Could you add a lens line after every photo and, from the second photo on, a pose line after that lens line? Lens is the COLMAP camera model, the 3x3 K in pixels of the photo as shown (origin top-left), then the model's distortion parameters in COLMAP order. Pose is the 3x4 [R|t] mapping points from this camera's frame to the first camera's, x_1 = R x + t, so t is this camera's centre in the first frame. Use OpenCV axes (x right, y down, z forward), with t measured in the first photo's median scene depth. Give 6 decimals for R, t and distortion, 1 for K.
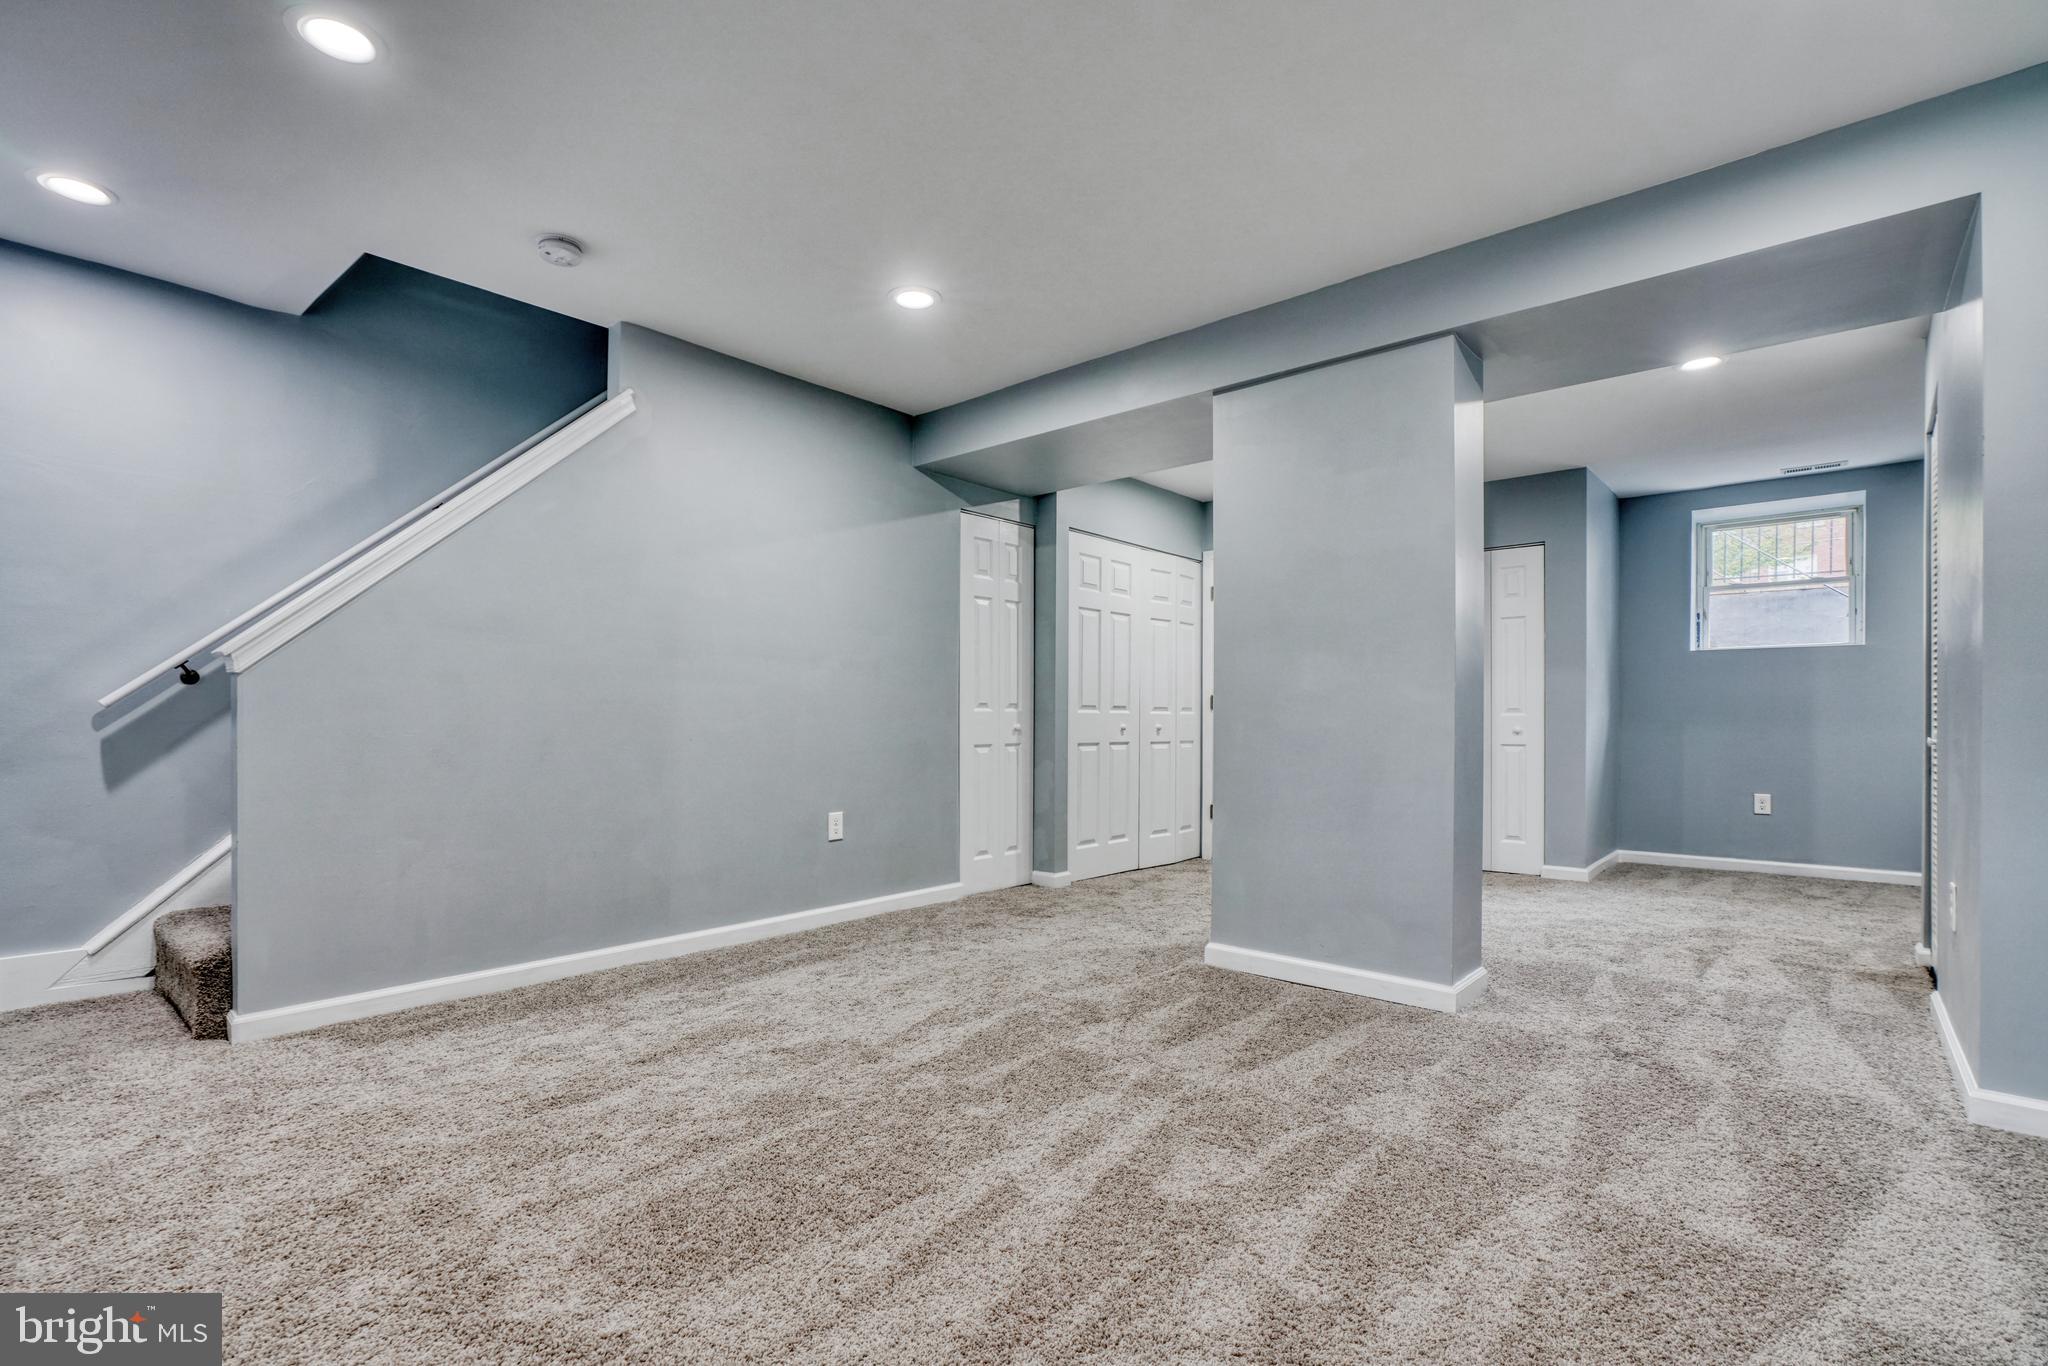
lens RADIAL K [[936.9, 0, 1026.2], [0, 936.9, 707.0], [0, 0, 1]] dist [-0.013093, 0.005778]
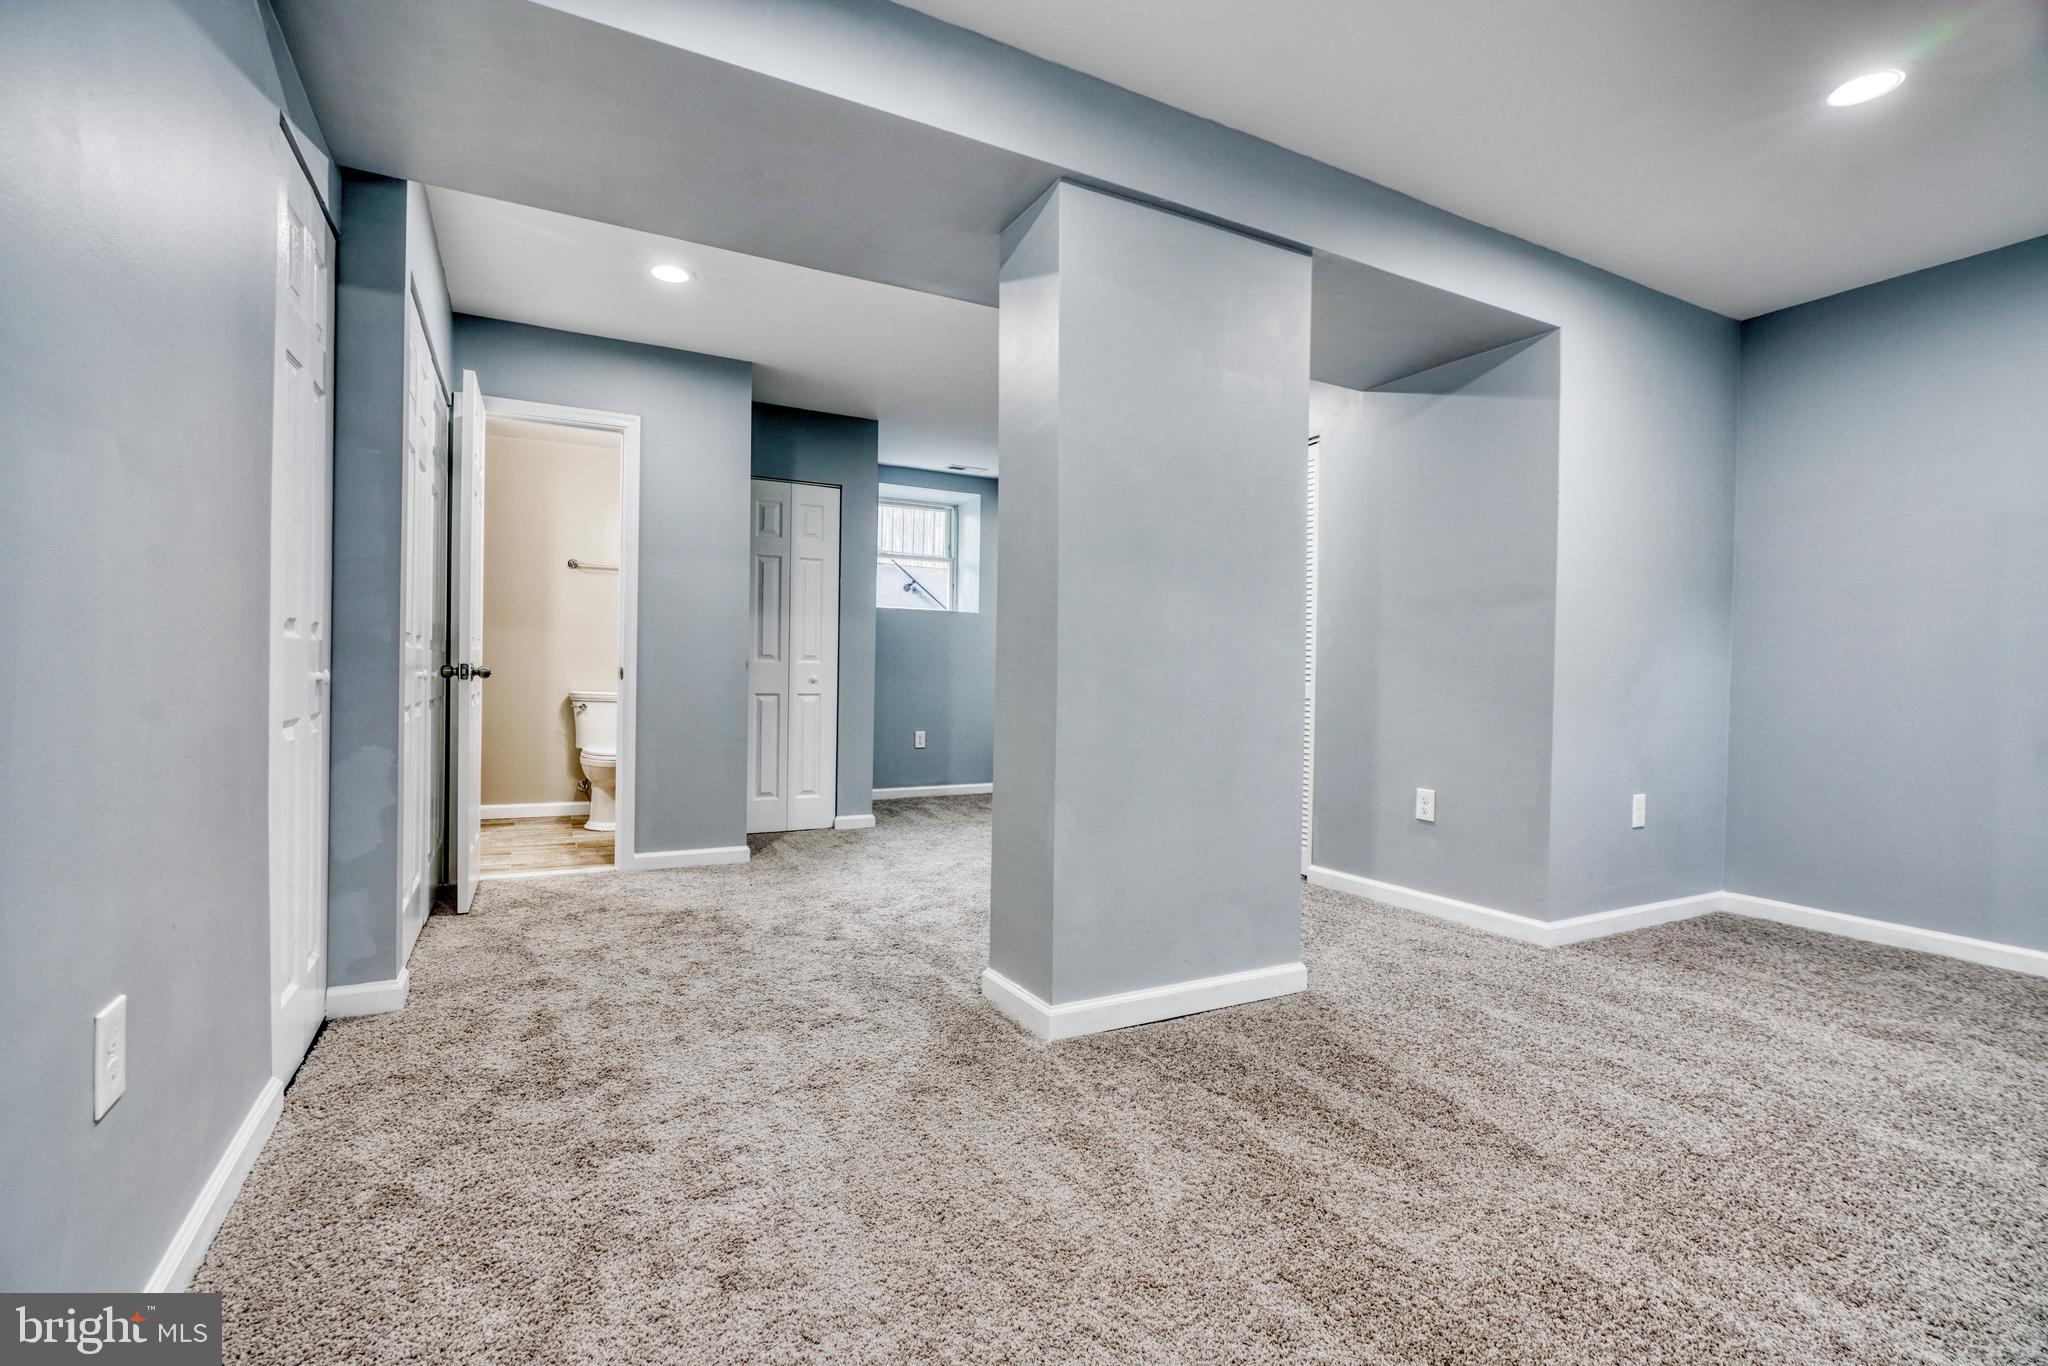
lens RADIAL K [[887.5, 0, 1019.7], [0, 887.5, 683.2], [0, 0, 1]] dist [-0.010738, -0.000128]
pose [[0.388195, -0.007016, 0.921551, -0.335304], [-0.024431, 0.999541, 0.017900, 0.012159], [-0.921253, -0.029463, 0.387846, 0.682721]]
